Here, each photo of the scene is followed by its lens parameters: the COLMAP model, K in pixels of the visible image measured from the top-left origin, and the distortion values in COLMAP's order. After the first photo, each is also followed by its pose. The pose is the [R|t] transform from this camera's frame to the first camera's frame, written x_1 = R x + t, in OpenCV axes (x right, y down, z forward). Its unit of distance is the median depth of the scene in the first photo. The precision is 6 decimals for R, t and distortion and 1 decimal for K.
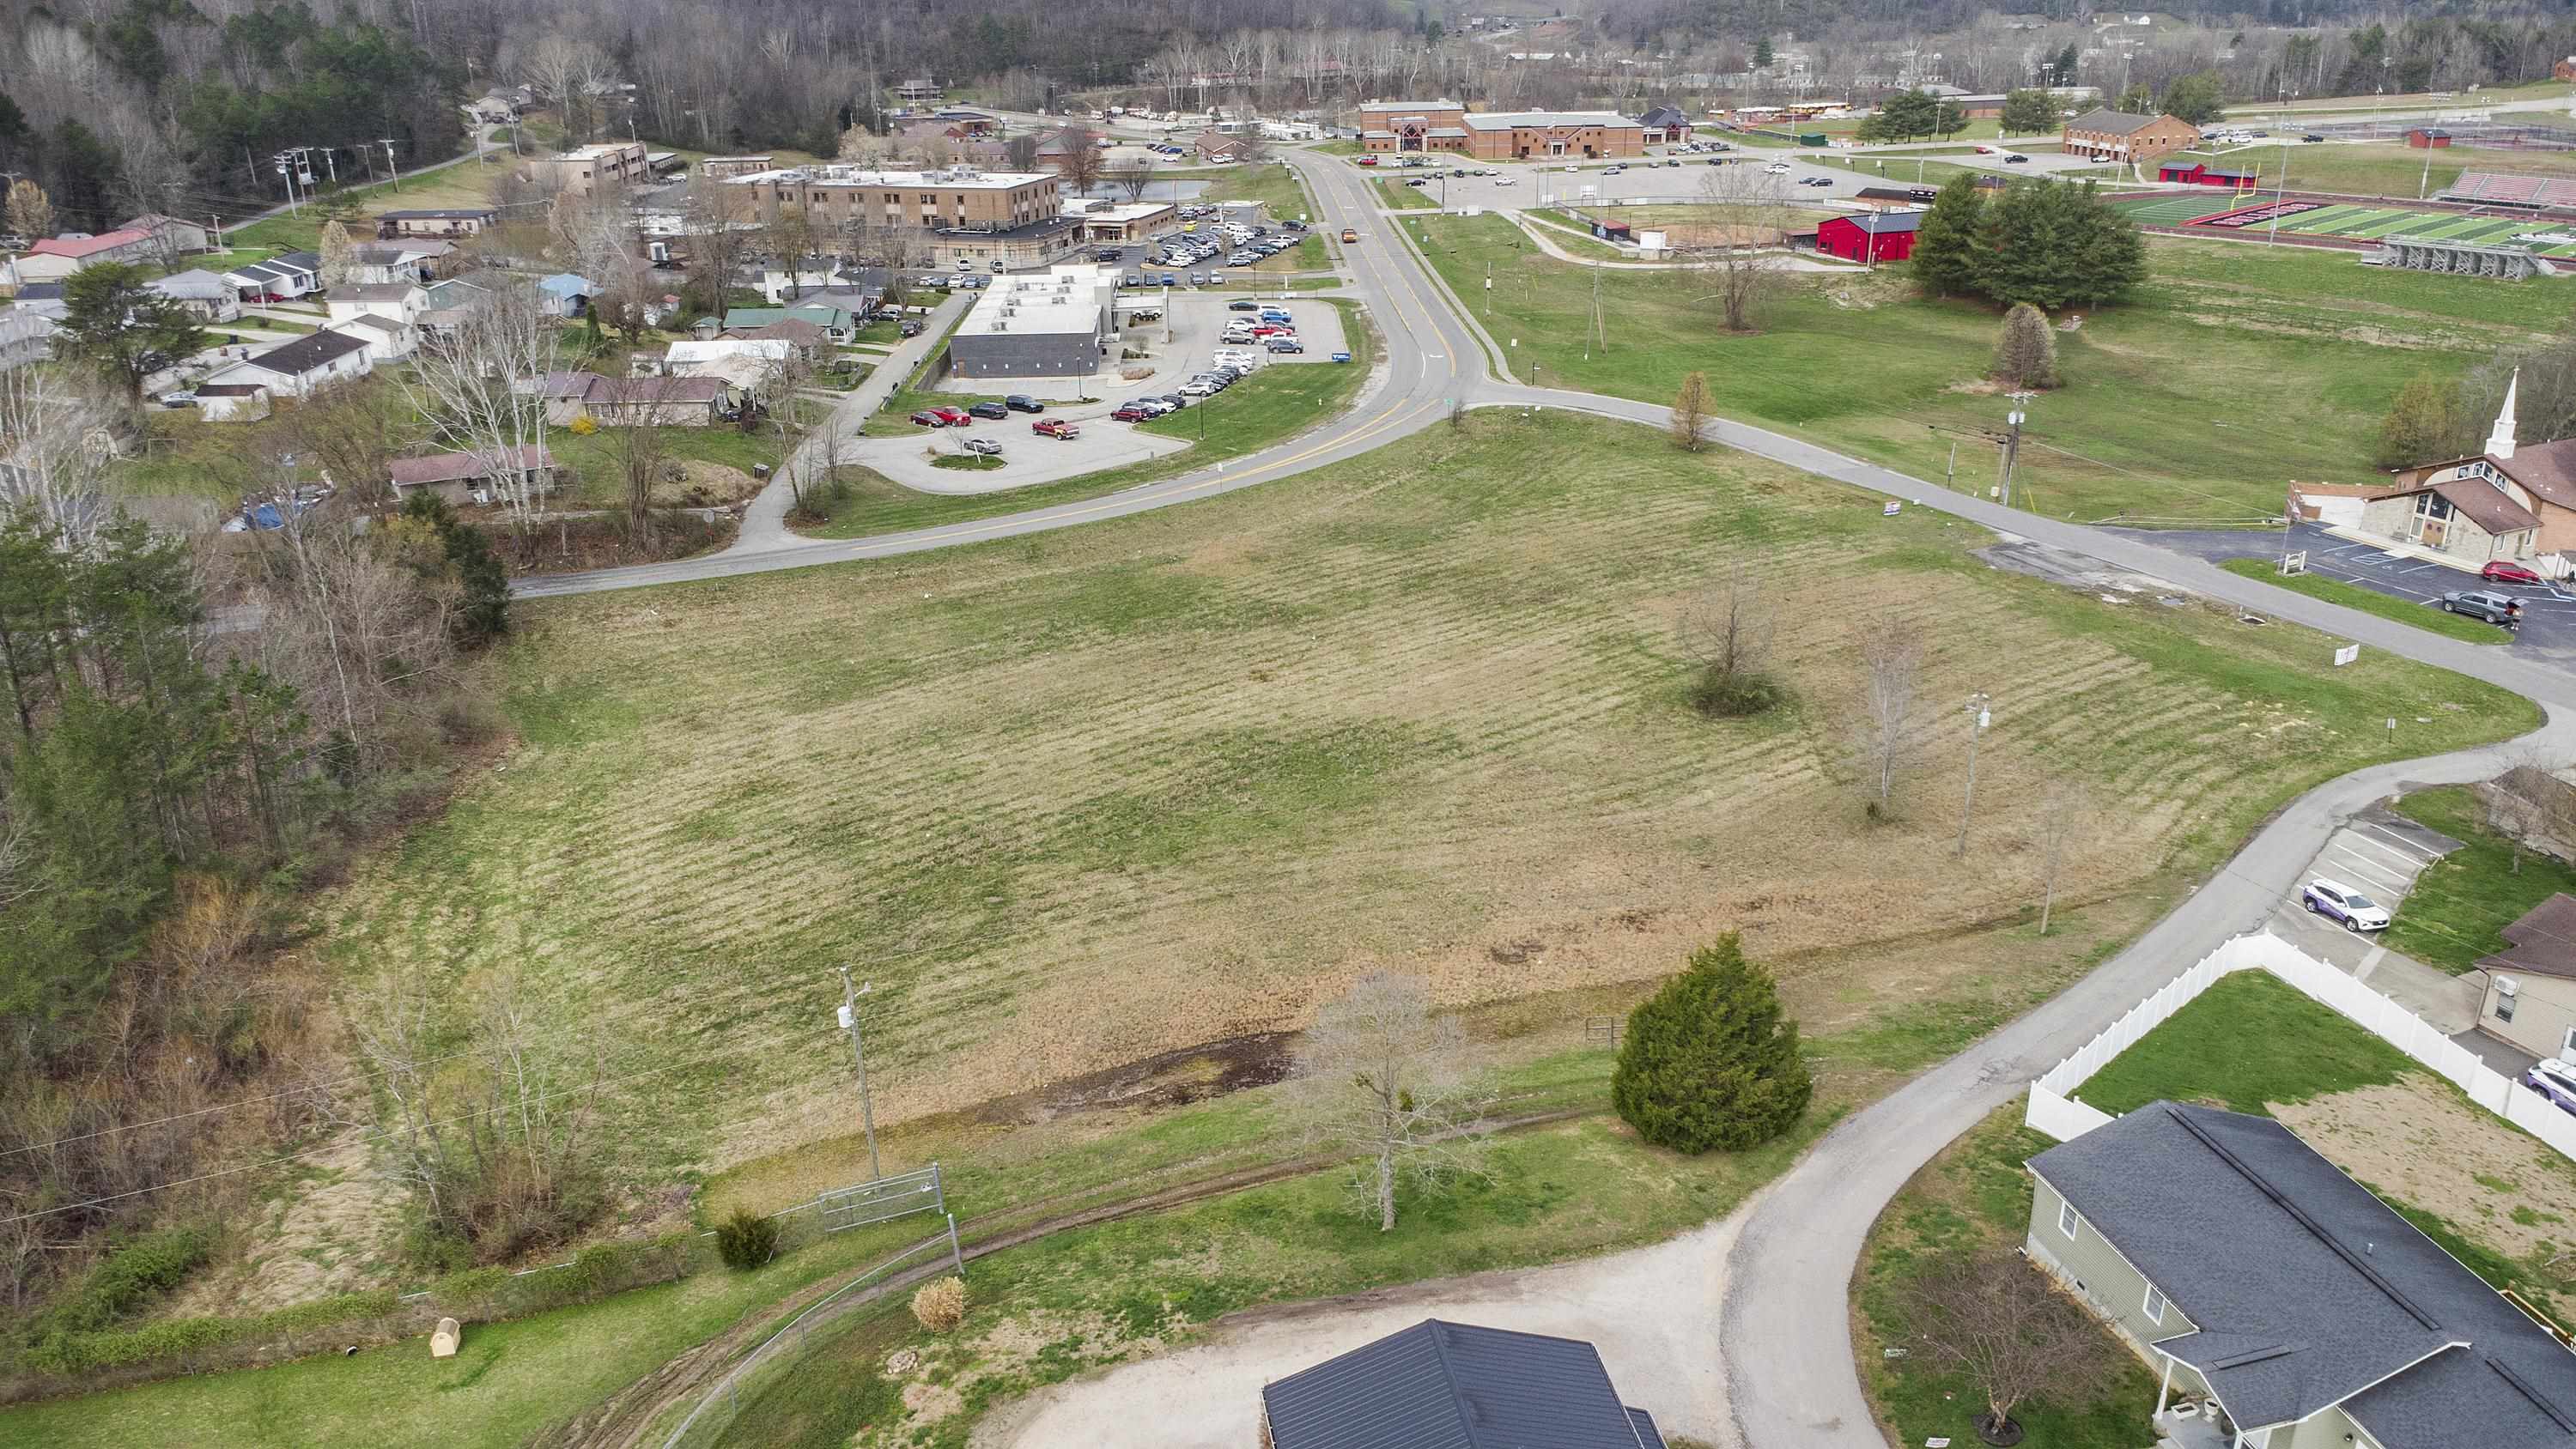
lens RADIAL K [[1861.4, 0, 1287.2], [0, 1861.4, 720.7], [0, 0, 1]] dist [0.036507, -0.049227]
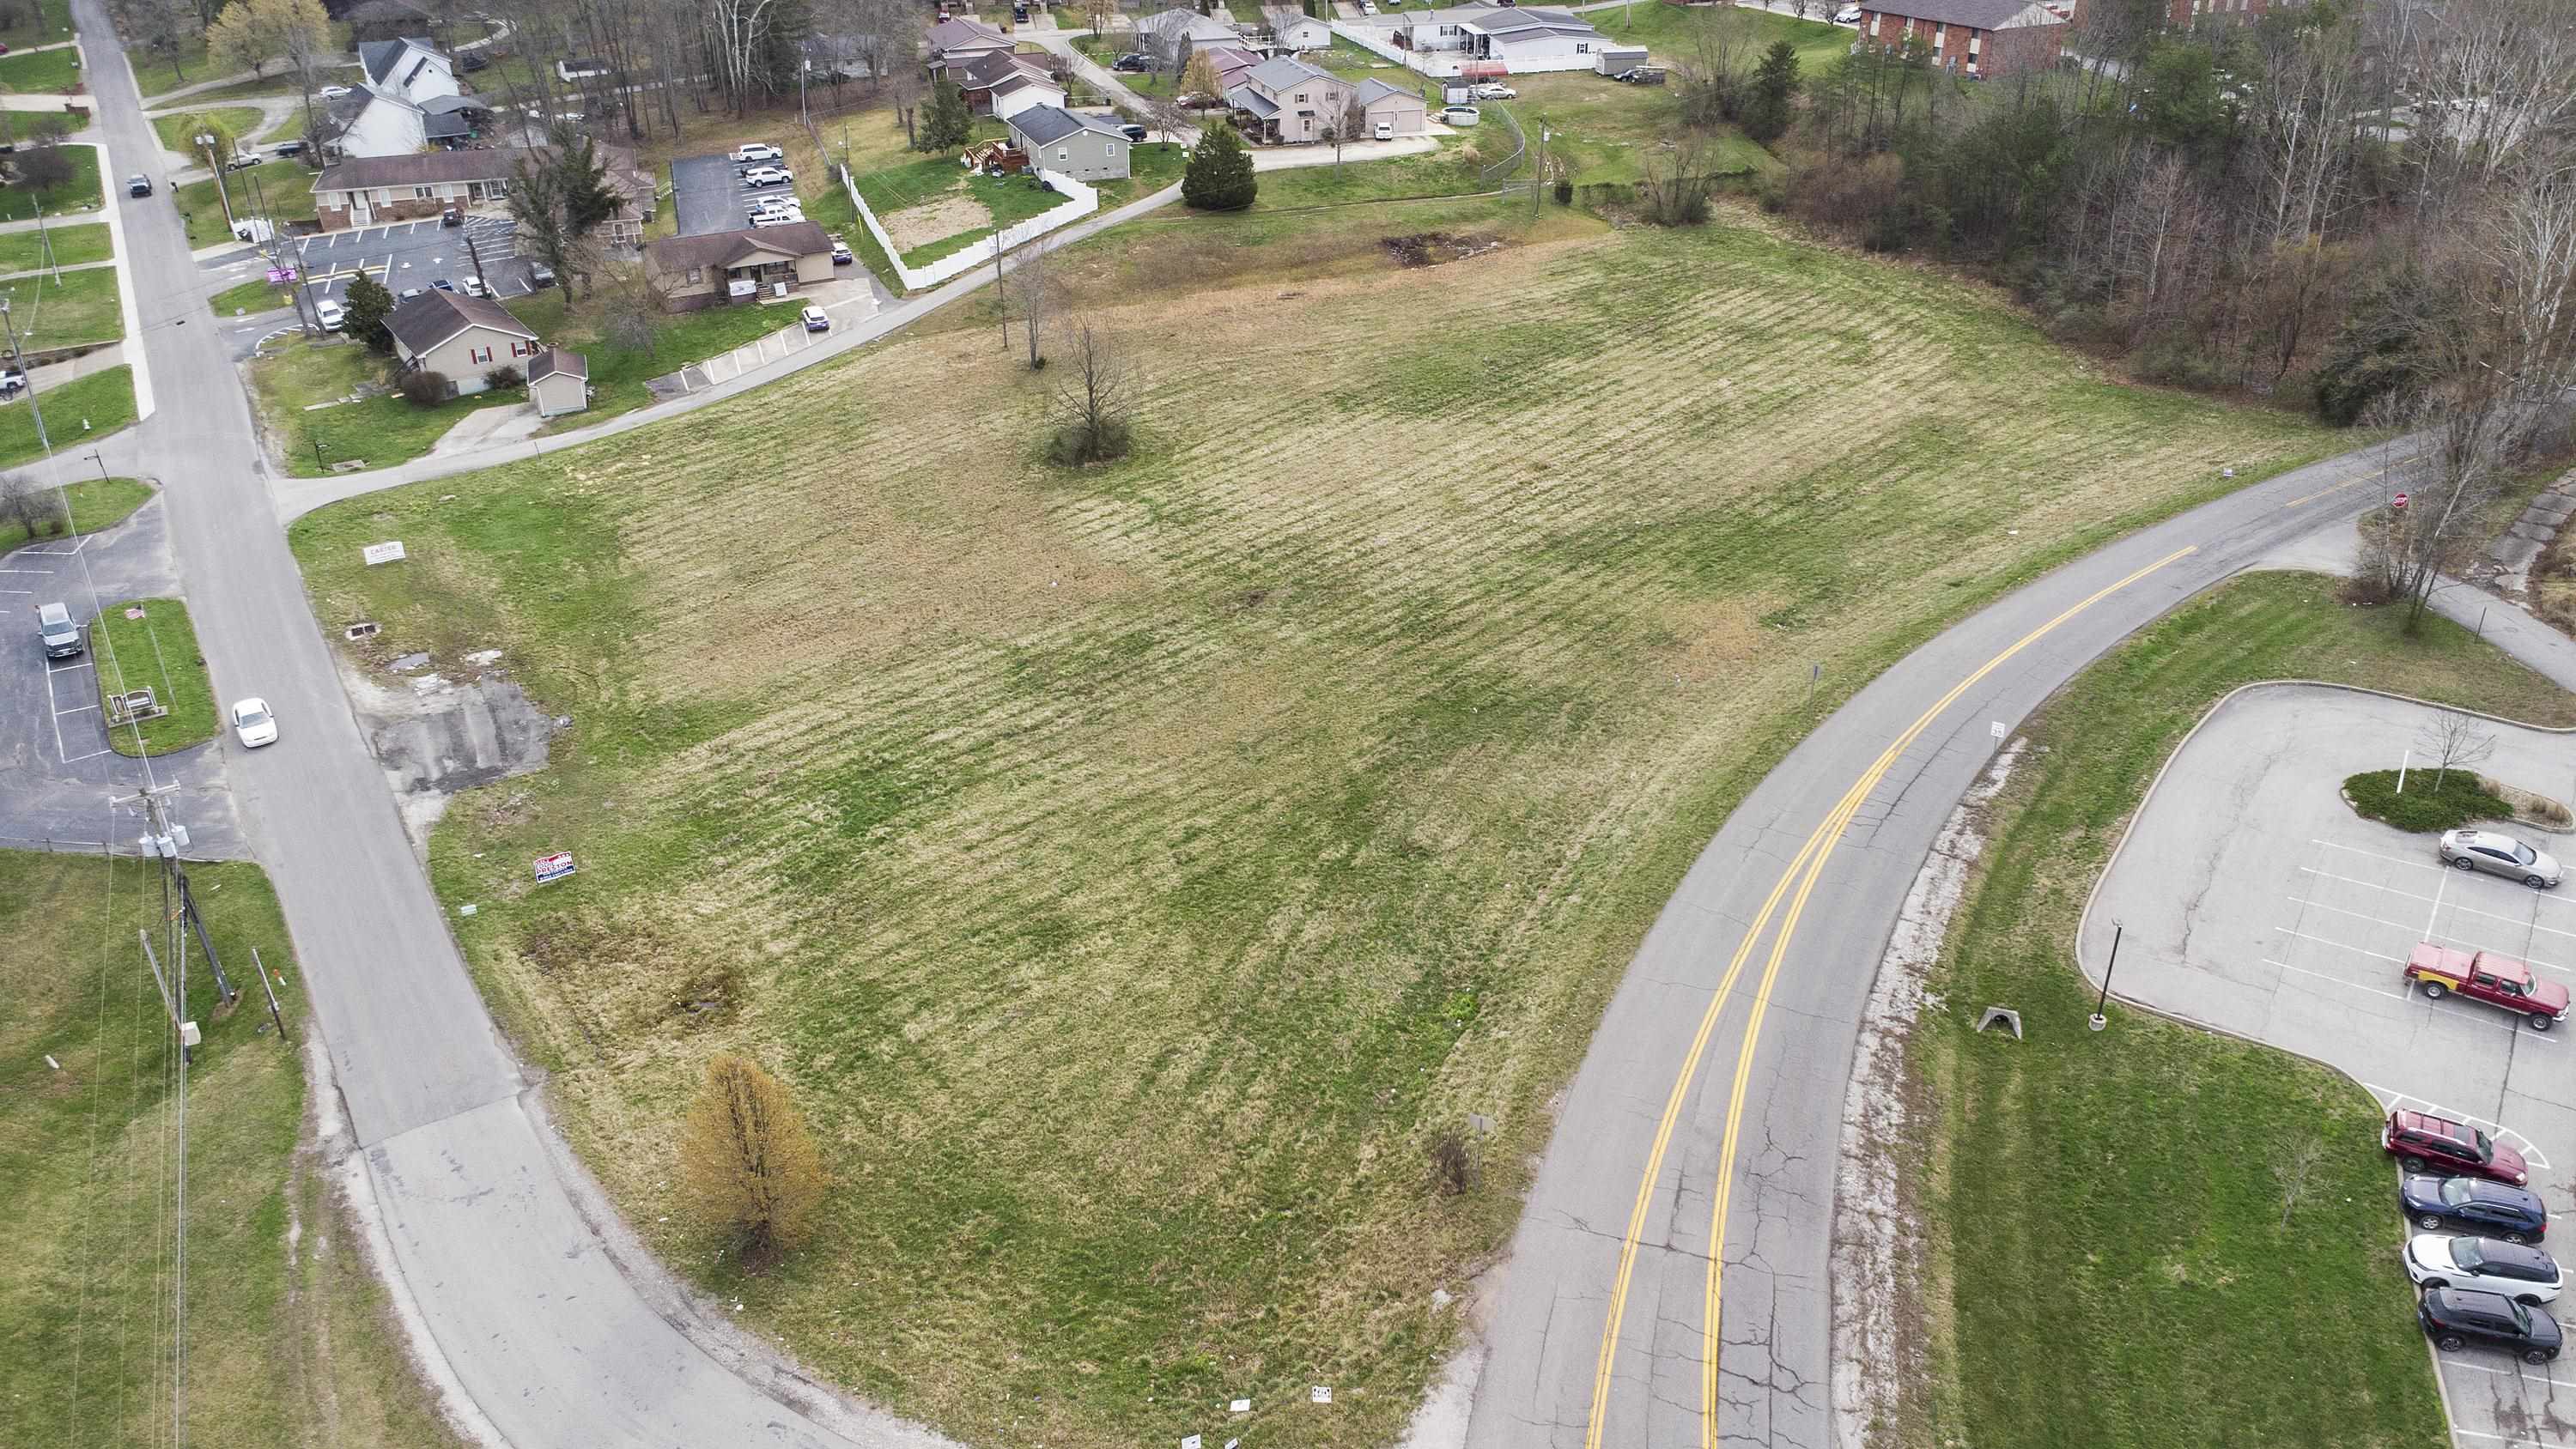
lens RADIAL K [[1861.4, 0, 1287.4], [0, 1861.4, 723.0], [0, 0, 1]] dist [0.036507, -0.049227]
pose [[-0.994008, 0.073087, -0.081276, 0.175118], [-0.015663, 0.640657, 0.767667, -0.579039], [0.108176, 0.764340, -0.635674, 1.420767]]
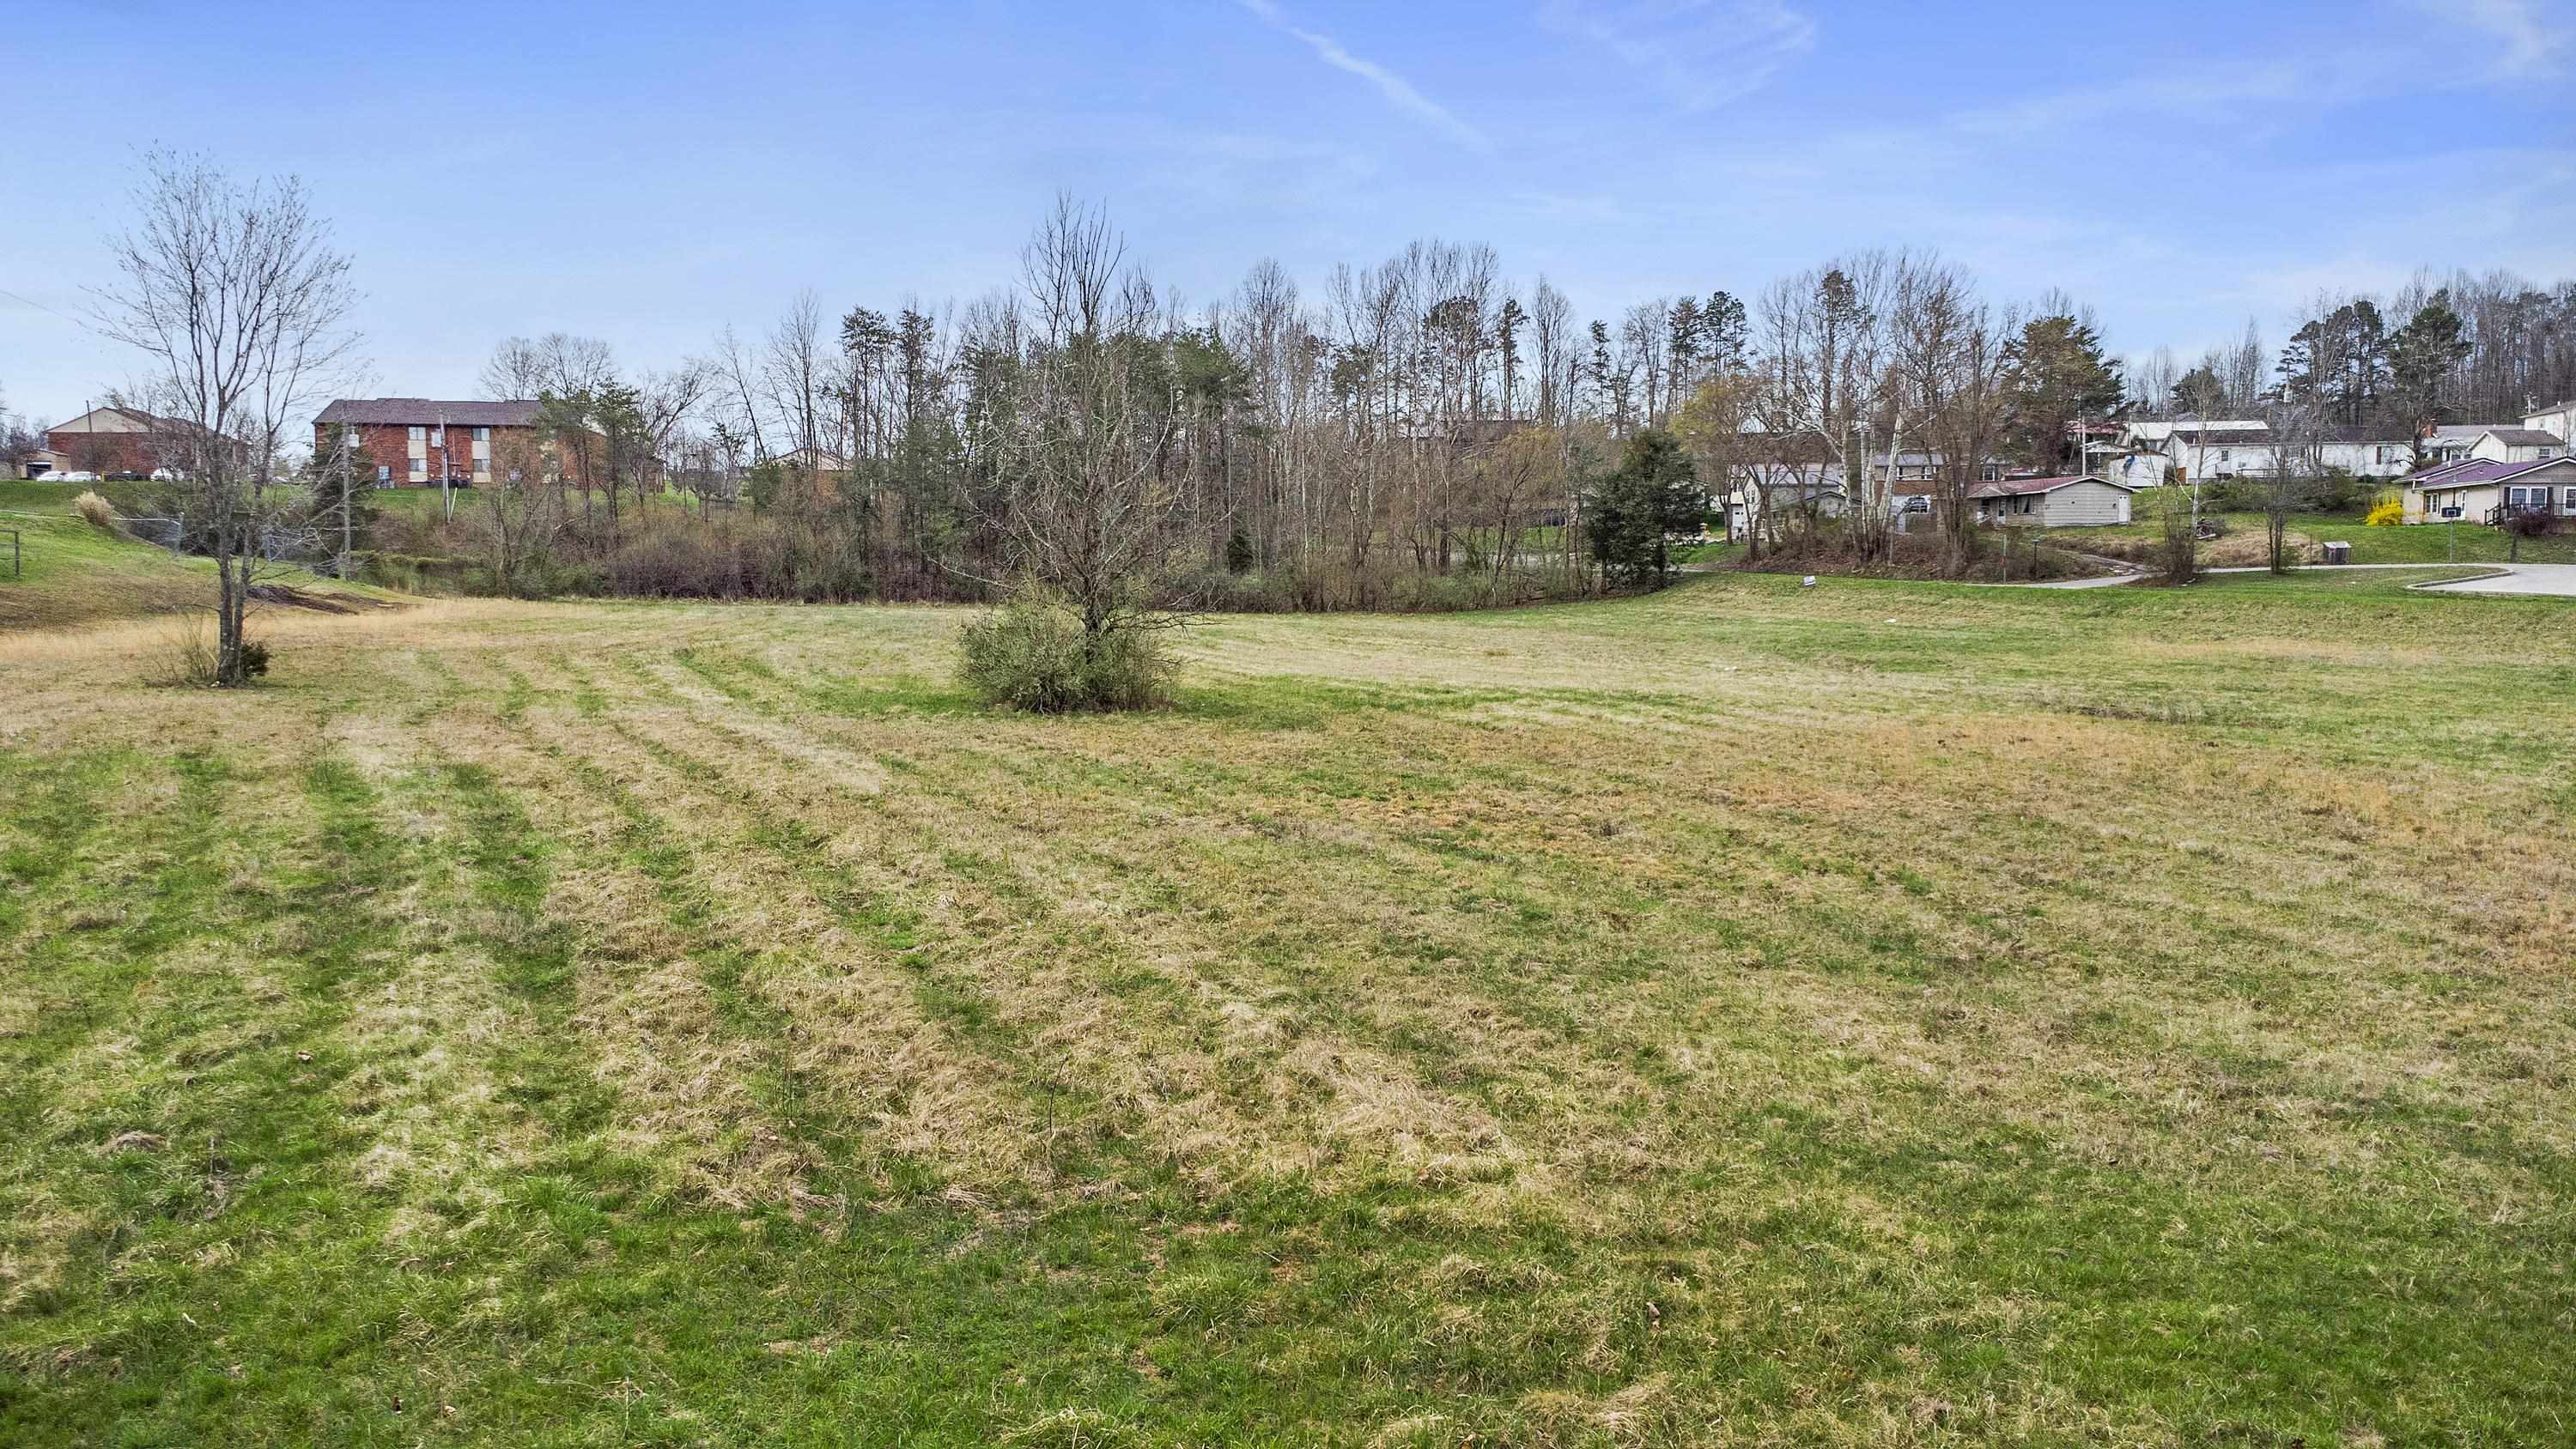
lens RADIAL K [[1861.4, 0, 1289.9], [0, 1861.4, 718.9], [0, 0, 1]] dist [0.036507, -0.049227]
pose [[-0.213480, 0.092233, -0.972584, 0.450169], [-0.359860, 0.918110, 0.166055, -0.062888], [0.908255, 0.385444, -0.162807, 0.855979]]
